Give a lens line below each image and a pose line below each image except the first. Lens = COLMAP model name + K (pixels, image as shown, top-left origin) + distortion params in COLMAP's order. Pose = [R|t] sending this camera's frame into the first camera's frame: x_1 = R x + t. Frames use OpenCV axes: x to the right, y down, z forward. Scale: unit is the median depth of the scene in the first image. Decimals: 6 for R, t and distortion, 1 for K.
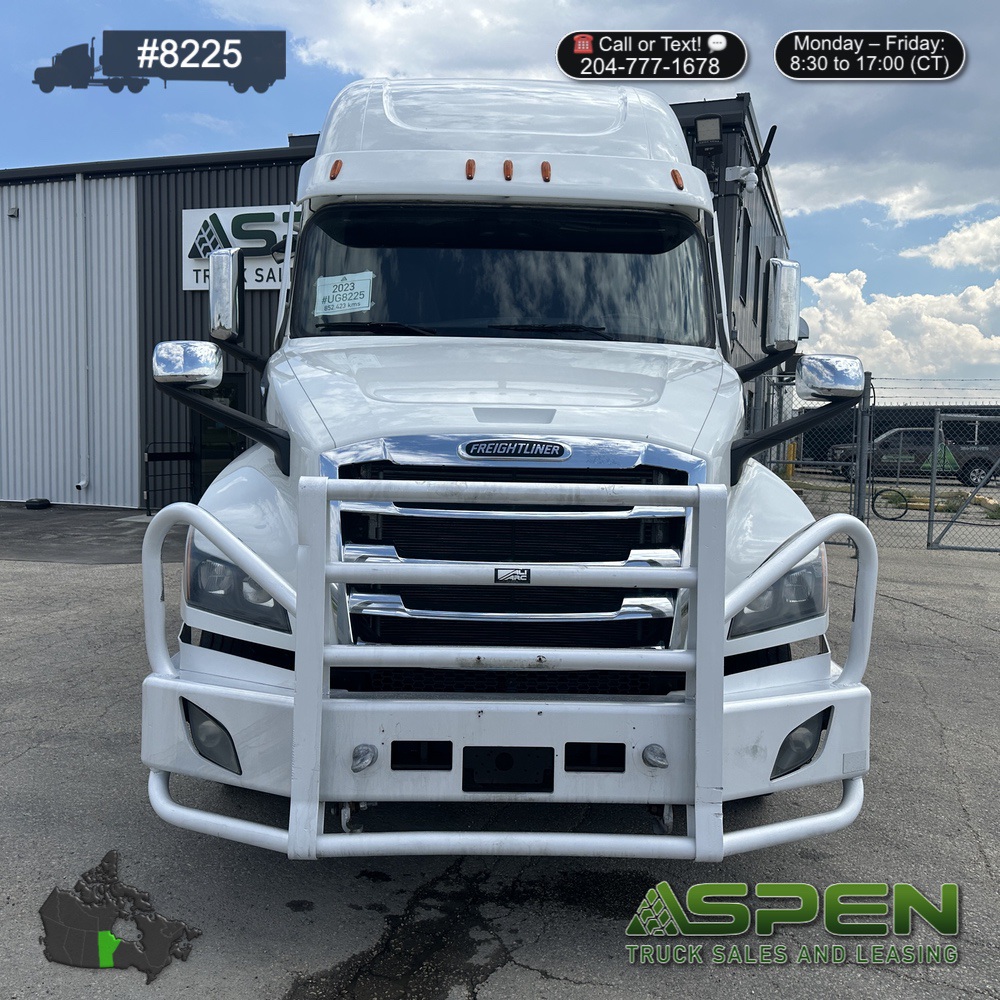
lens RADIAL K [[954.5, 0, 517.7], [0, 954.5, 497.4], [0, 0, 1]] dist [0.106744, -0.169831]
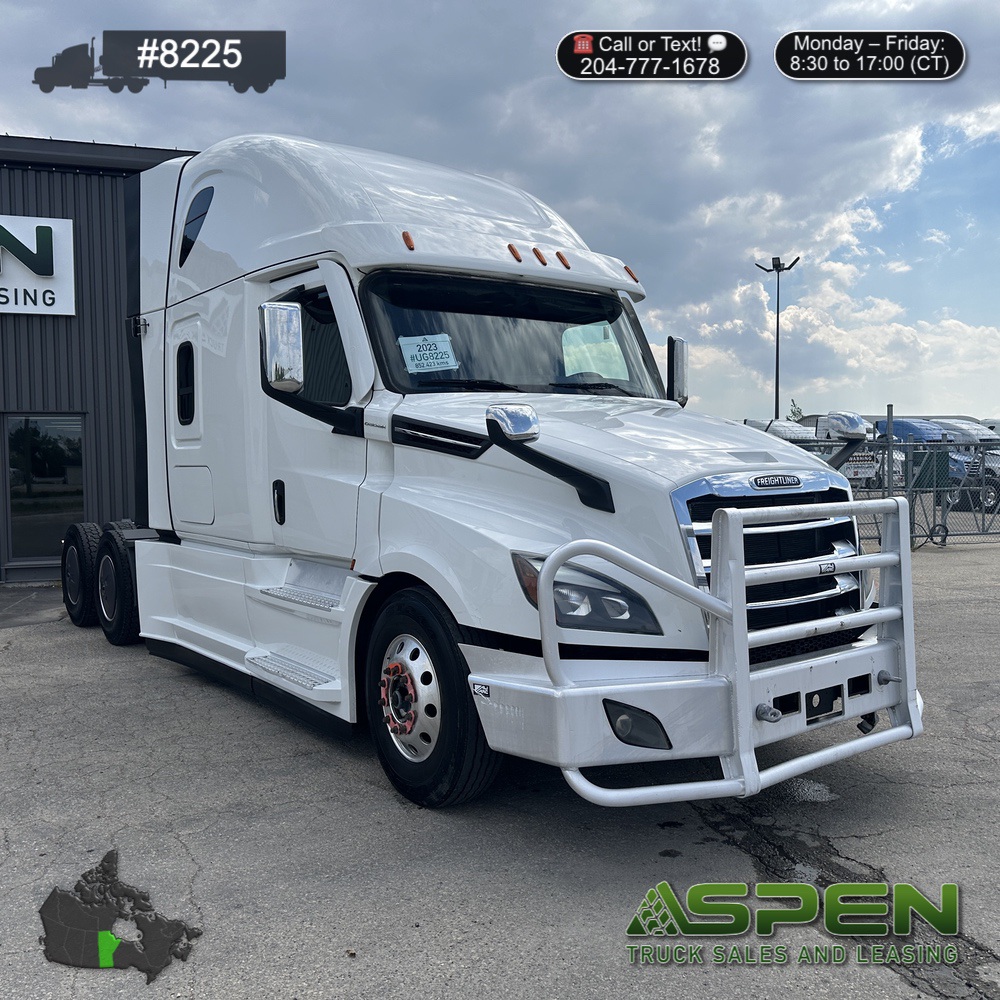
lens RADIAL K [[954.5, 0, 517.7], [0, 954.5, 497.4], [0, 0, 1]] dist [0.106744, -0.169831]
pose [[0.802045, -0.055381, 0.594691, -1.132941], [0.074189, 0.997218, -0.007191, -0.045097], [-0.592638, 0.049887, 0.803922, 0.090070]]
